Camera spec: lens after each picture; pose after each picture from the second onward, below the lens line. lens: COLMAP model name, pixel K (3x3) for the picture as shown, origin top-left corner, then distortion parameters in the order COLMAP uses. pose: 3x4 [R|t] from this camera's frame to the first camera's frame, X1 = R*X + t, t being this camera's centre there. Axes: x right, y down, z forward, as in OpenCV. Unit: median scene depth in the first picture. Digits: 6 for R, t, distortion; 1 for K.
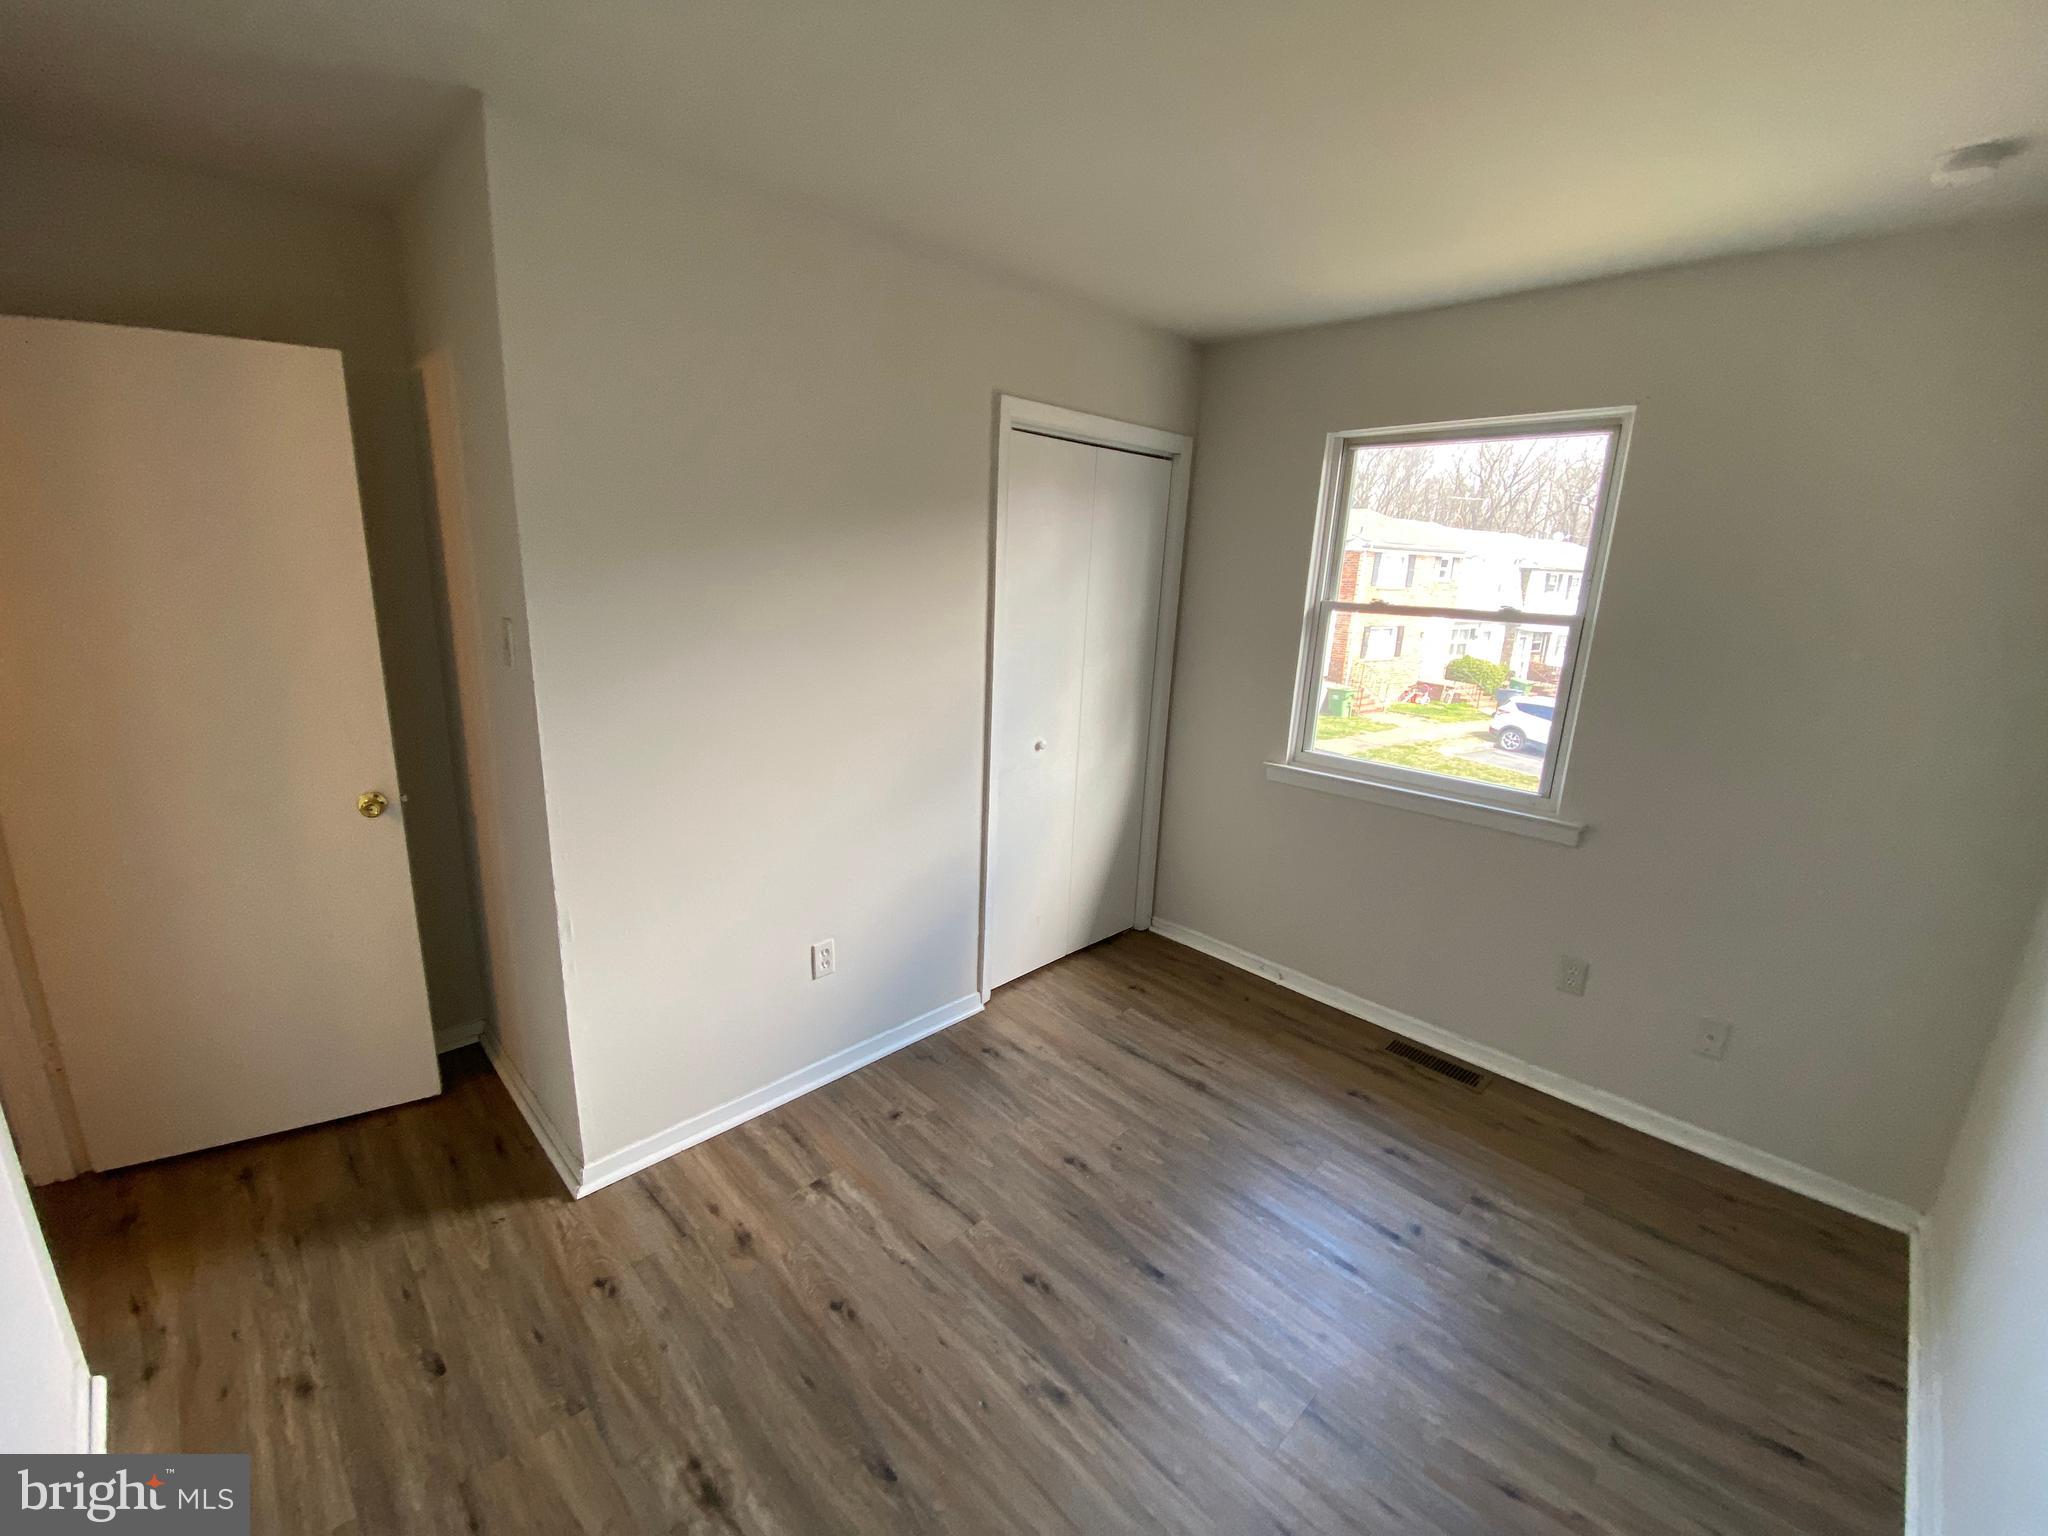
lens RADIAL K [[829.2, 0, 1016.4], [0, 829.2, 751.9], [0, 0, 1]] dist [-0.002692, -0.004417]
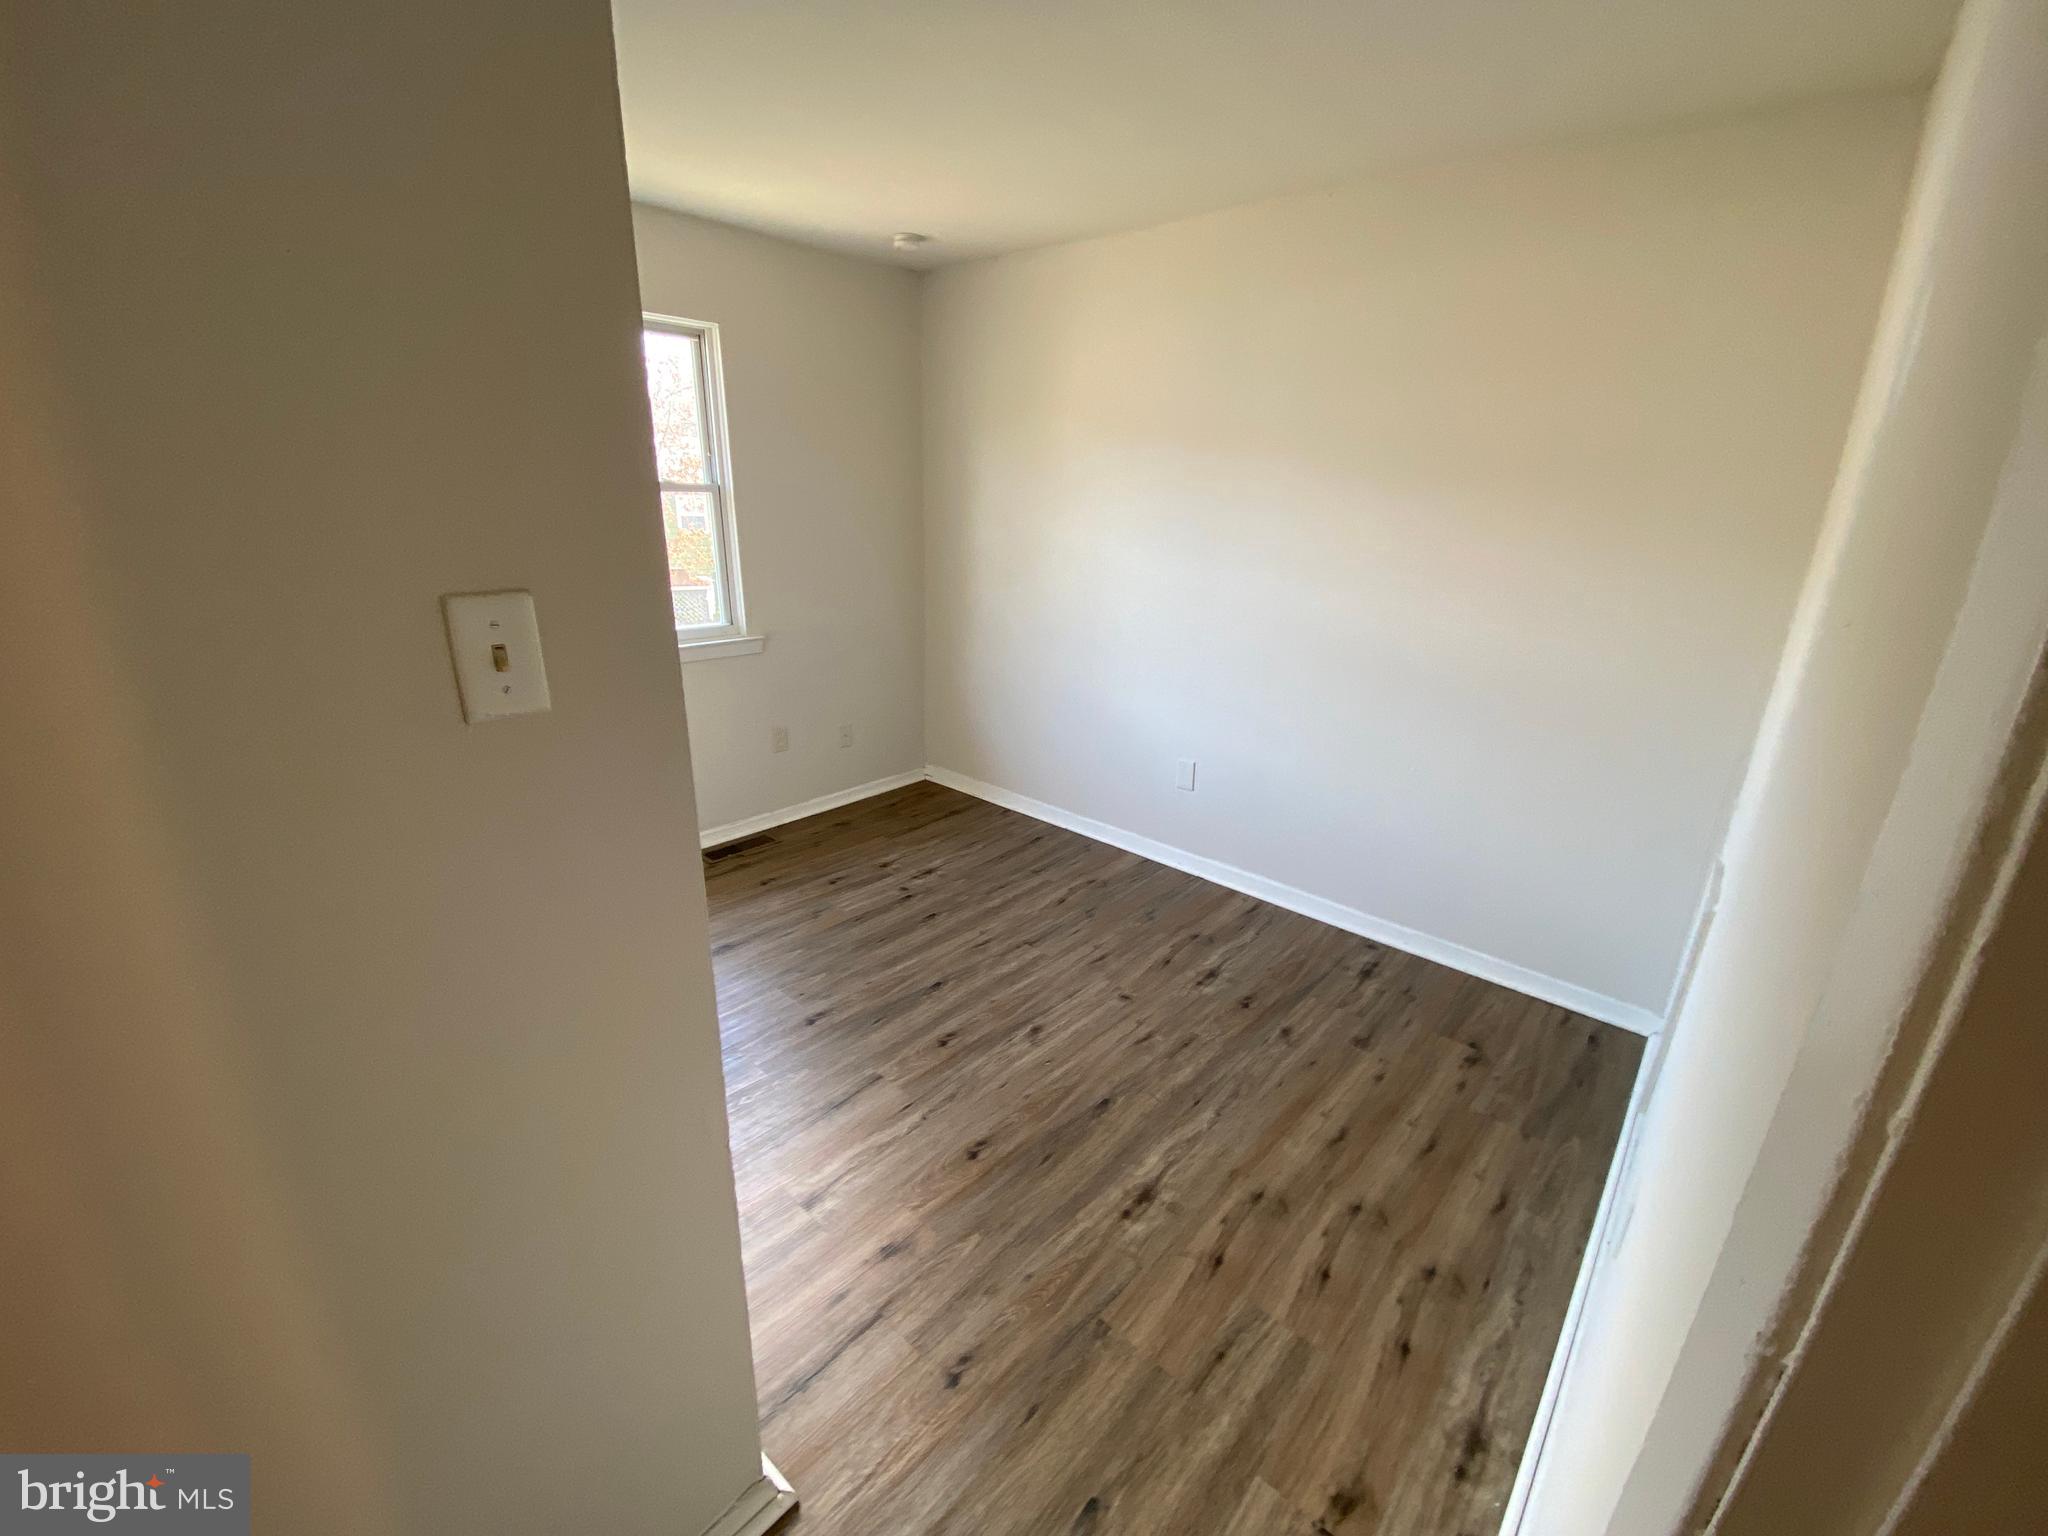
lens RADIAL K [[831.7, 0, 1016.0], [0, 831.7, 773.1], [0, 0, 1]] dist [-0.000869, -0.001595]
pose [[-0.051451, -0.355997, 0.933070, -1.180862], [0.200367, 0.911630, 0.358865, -0.189604], [-0.978369, 0.205421, 0.024426, 0.902854]]
